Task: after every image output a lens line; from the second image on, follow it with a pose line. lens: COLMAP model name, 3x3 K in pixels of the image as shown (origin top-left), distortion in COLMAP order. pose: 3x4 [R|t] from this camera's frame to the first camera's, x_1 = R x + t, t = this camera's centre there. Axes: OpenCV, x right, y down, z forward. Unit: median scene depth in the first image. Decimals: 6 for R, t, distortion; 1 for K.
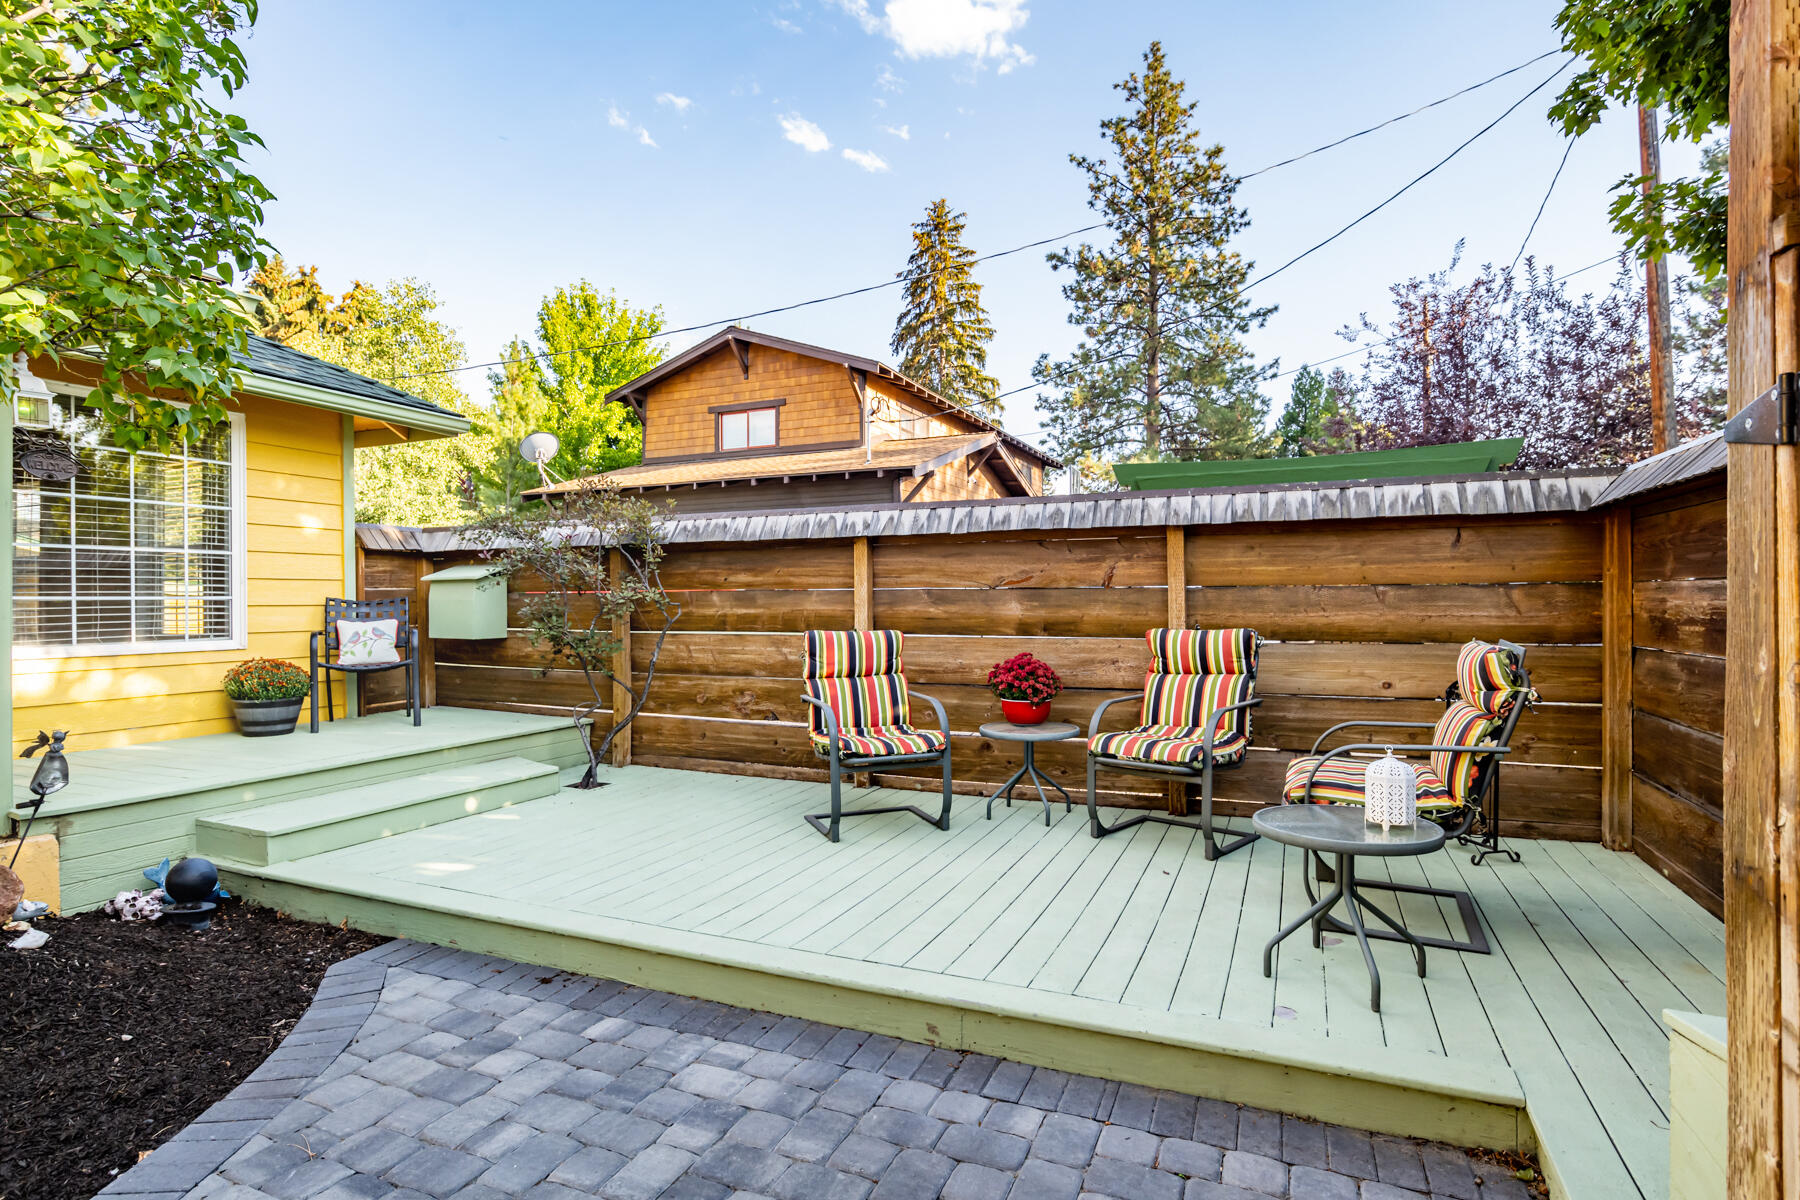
lens RADIAL K [[907.4, 0, 900.0], [0, 907.4, 600.0], [0, 0, 1]] dist [-0.024656, 0.012310]
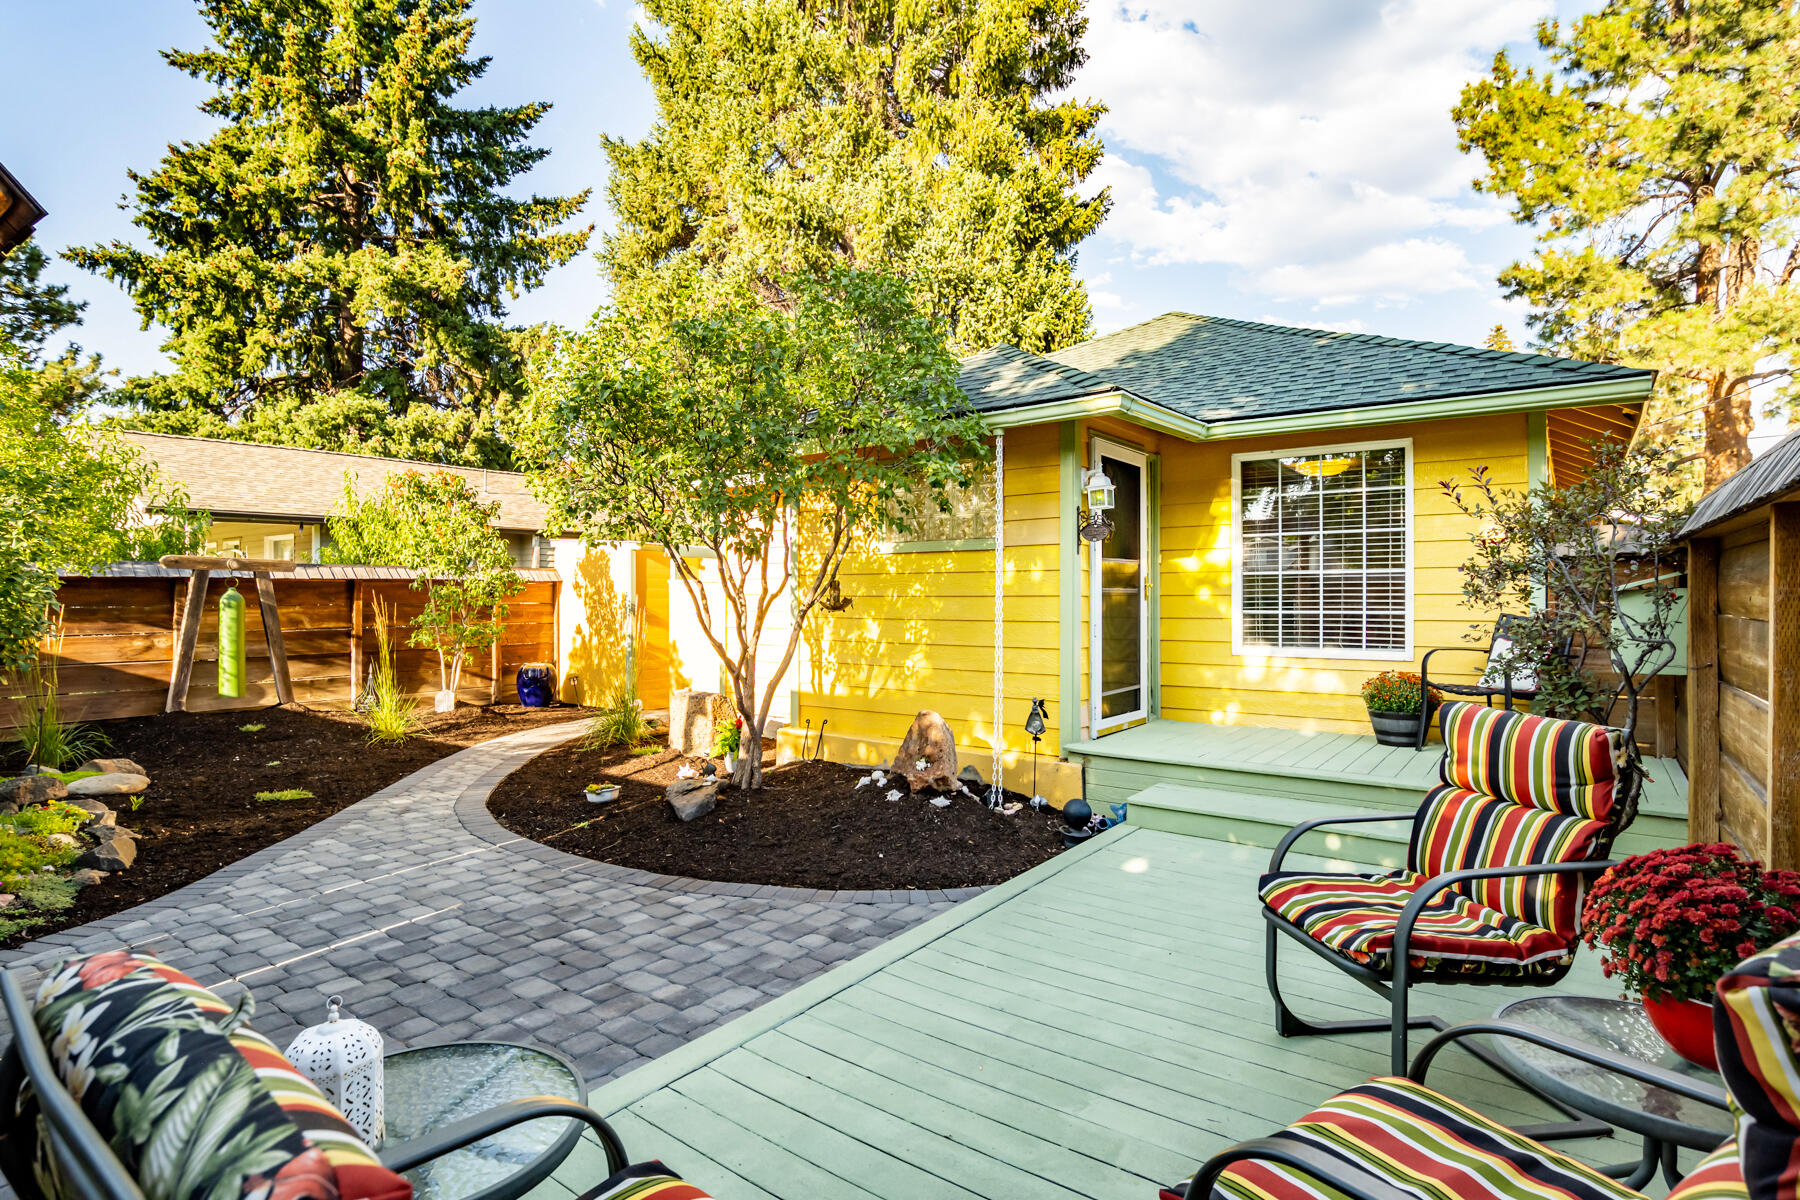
lens RADIAL K [[907.4, 0, 900.0], [0, 907.4, 600.0], [0, 0, 1]] dist [-0.024656, 0.012310]
pose [[-0.222684, 0.010218, -0.974837, 0.733244], [0.004858, 0.999944, 0.009371, -0.050789], [0.974878, -0.002649, -0.222722, 1.089834]]
